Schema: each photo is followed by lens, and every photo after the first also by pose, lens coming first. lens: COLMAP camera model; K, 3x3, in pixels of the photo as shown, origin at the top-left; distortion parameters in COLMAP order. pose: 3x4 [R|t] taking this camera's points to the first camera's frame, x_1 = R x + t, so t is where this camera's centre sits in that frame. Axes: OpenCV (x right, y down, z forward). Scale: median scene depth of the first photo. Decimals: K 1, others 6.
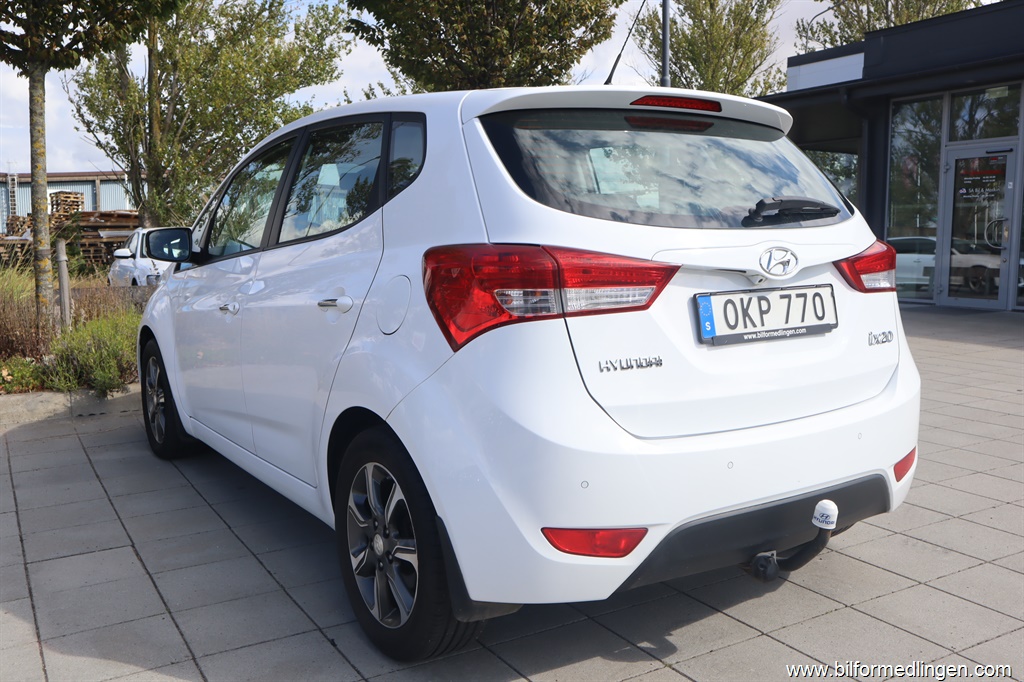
lens RADIAL K [[912.9, 0, 514.8], [0, 912.9, 329.1], [0, 0, 1]] dist [-0.001333, 0.011328]
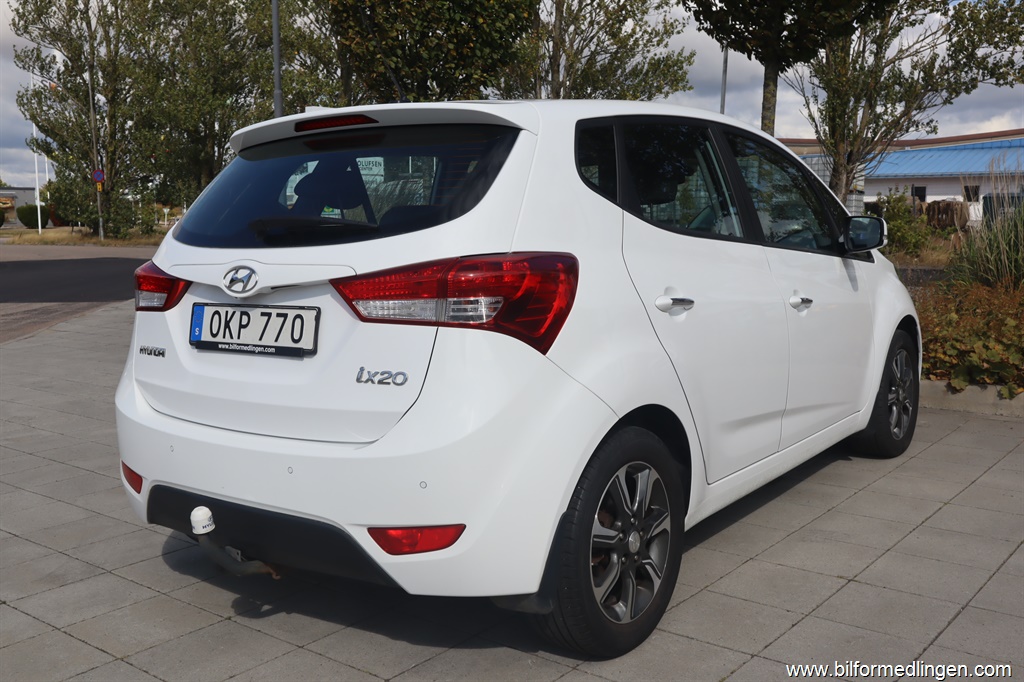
lens RADIAL K [[987.0, 0, 512.0], [0, 987.0, 341.0], [0, 0, 1]] dist [0.009282, 0.022958]
pose [[0.332407, 0.108404, -0.936886, 1.469210], [-0.082181, 0.992923, 0.085730, -0.127024], [0.939549, 0.048498, 0.338963, 0.912223]]
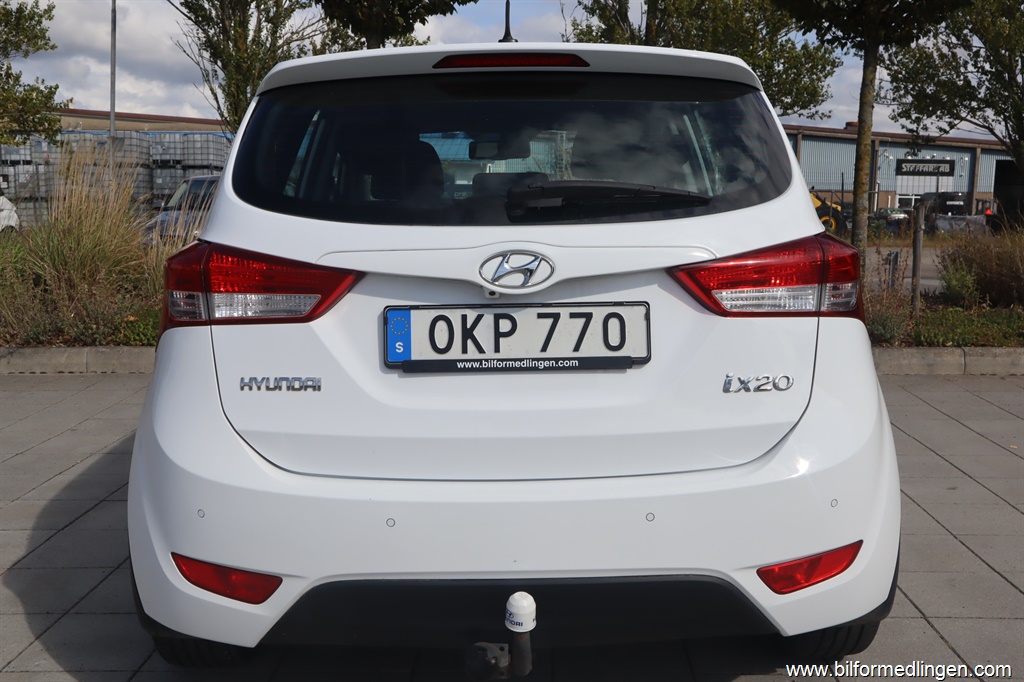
lens RADIAL K [[987.0, 0, 512.0], [0, 987.0, 341.0], [0, 0, 1]] dist [0.009282, 0.022958]
pose [[0.838291, 0.075616, -0.539954, 0.733003], [-0.056989, 0.997063, 0.051154, -0.056393], [0.542237, -0.012111, 0.840138, 0.310169]]
